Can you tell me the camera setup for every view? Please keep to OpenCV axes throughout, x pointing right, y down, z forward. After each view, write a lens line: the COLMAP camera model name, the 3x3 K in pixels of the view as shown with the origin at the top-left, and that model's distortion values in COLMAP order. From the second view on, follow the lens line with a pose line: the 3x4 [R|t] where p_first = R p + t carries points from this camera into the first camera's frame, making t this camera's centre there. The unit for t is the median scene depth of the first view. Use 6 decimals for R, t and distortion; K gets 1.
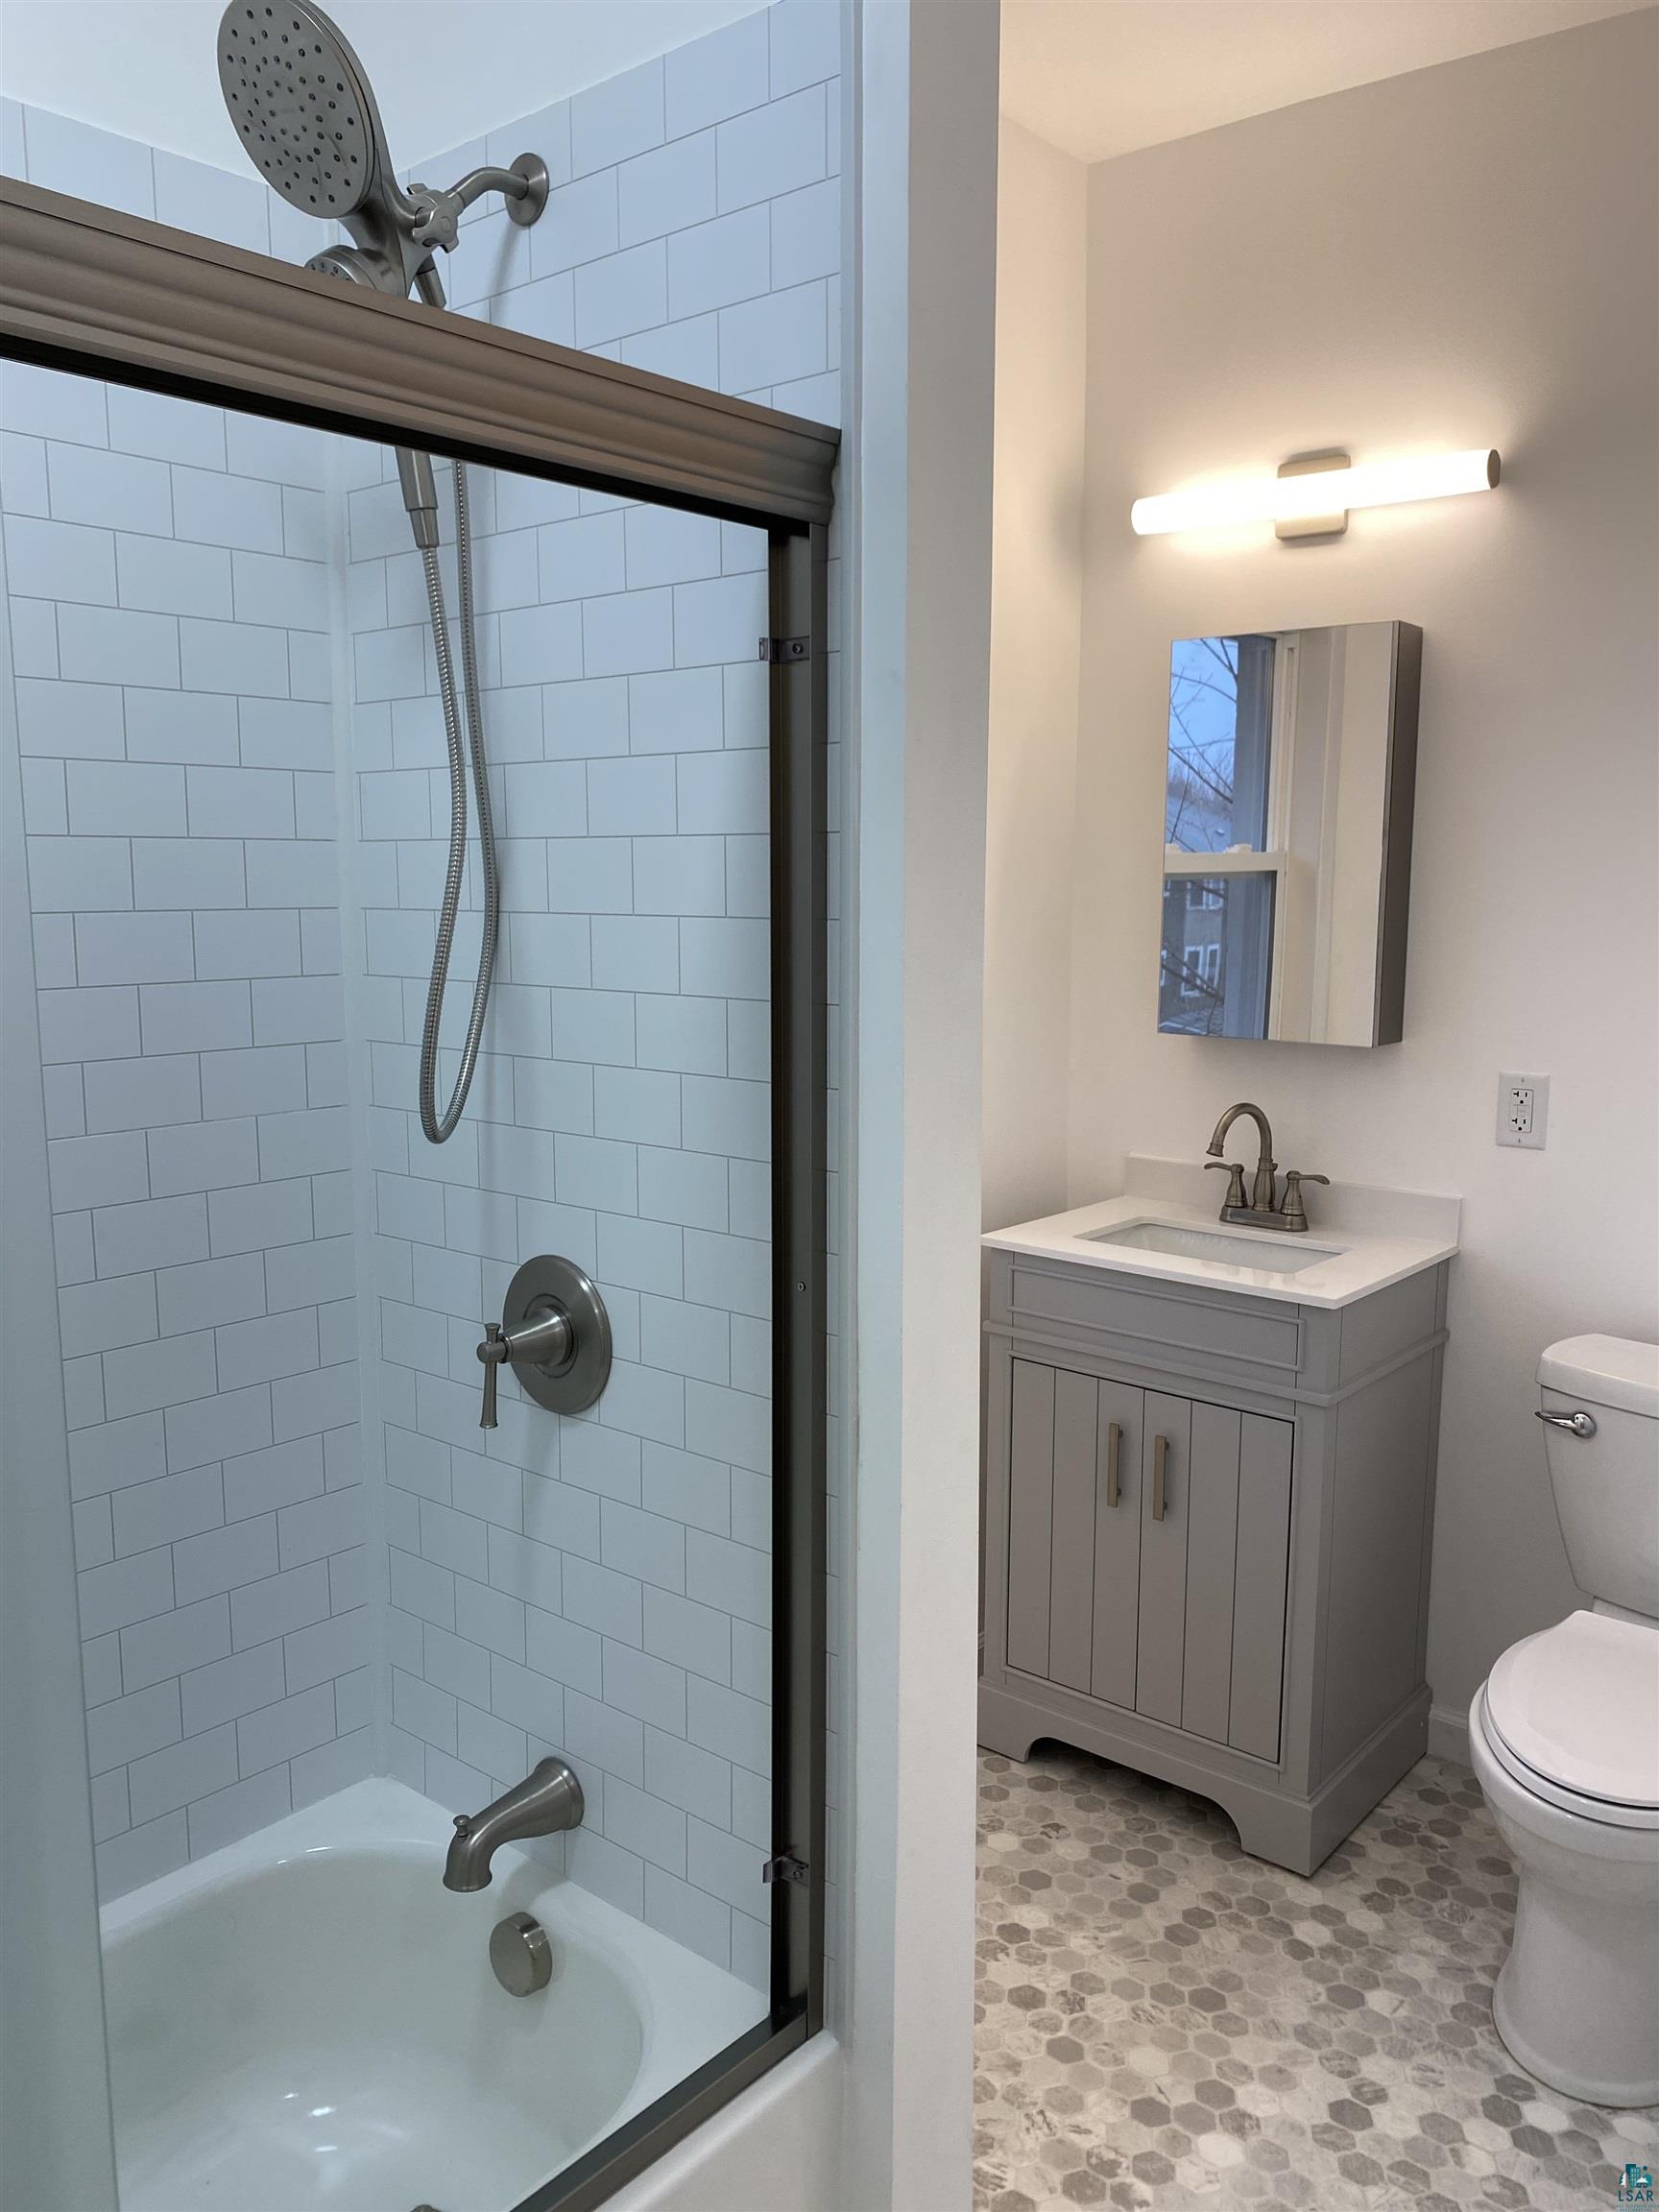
lens RADIAL K [[1688.1, 0, 845.4], [0, 1688.1, 1072.3], [0, 0, 1]] dist [0.036518, -0.048396]
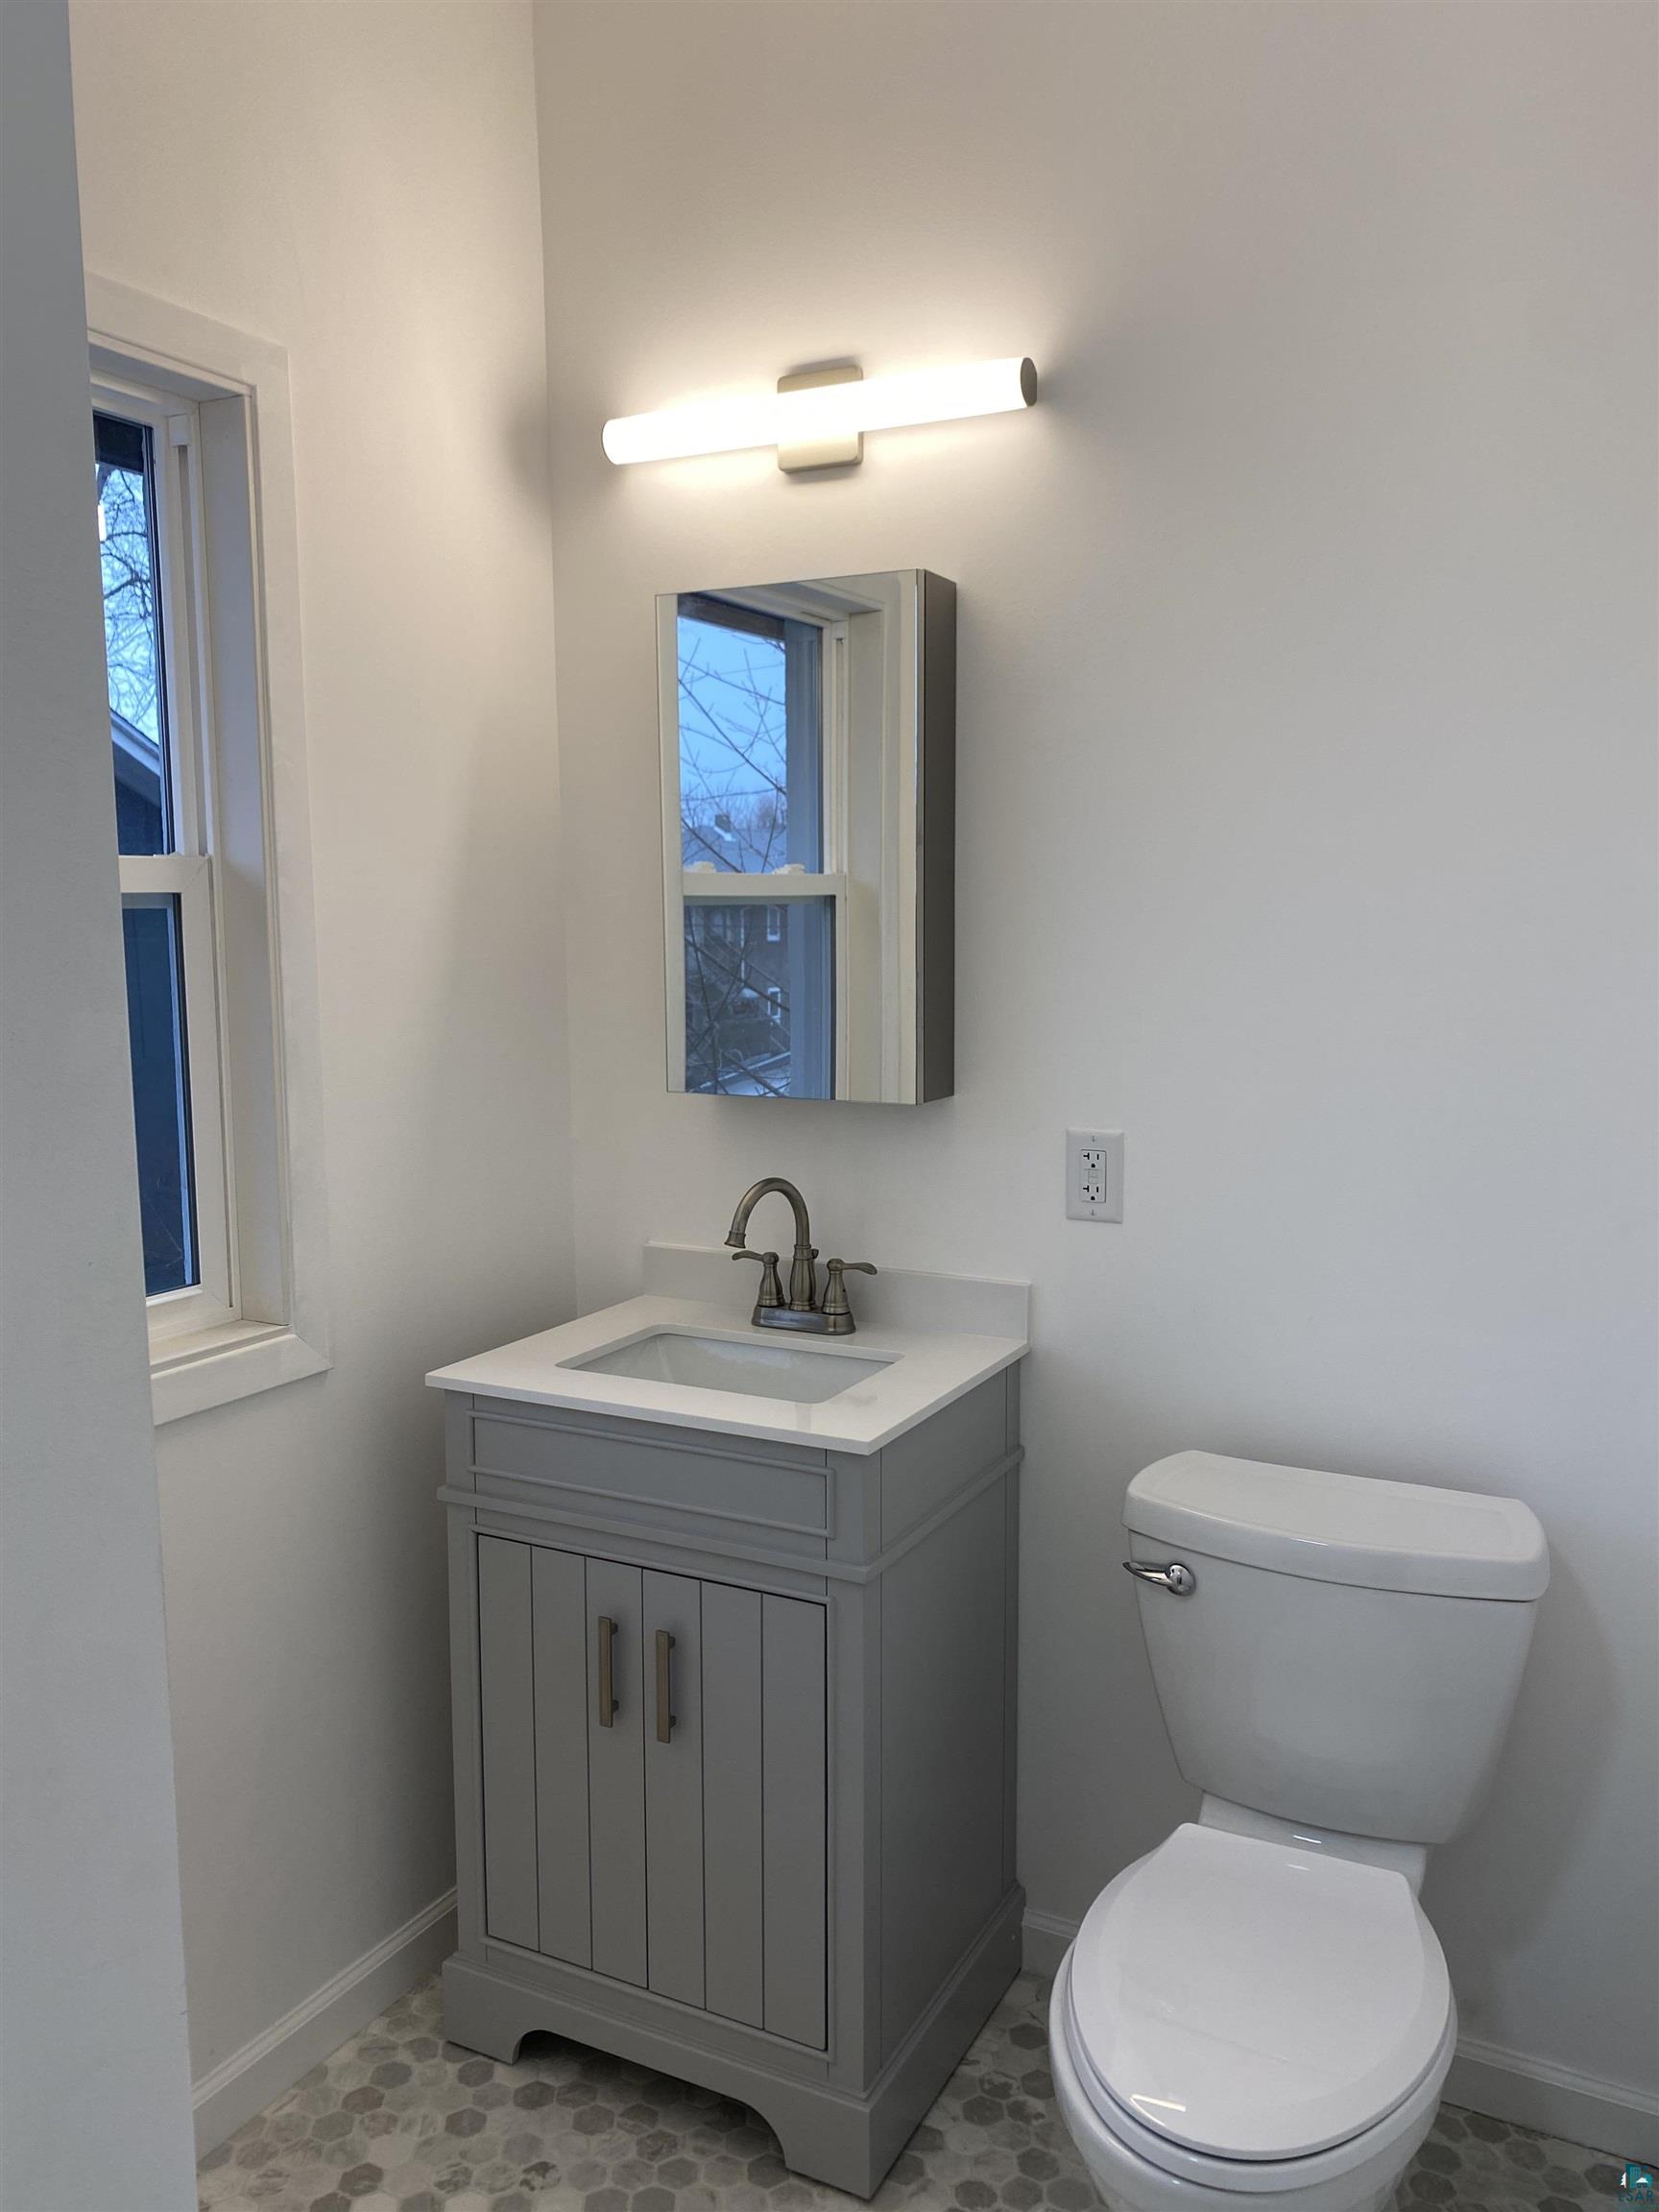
lens RADIAL K [[1688.1, 0, 826.2], [0, 1688.1, 1110.4], [0, 0, 1]] dist [0.036518, -0.048396]
pose [[0.979177, -0.042249, 0.198565, 0.112220], [0.042820, 0.999082, 0.001419, -0.014574], [-0.198443, 0.007113, 0.980087, 0.230630]]
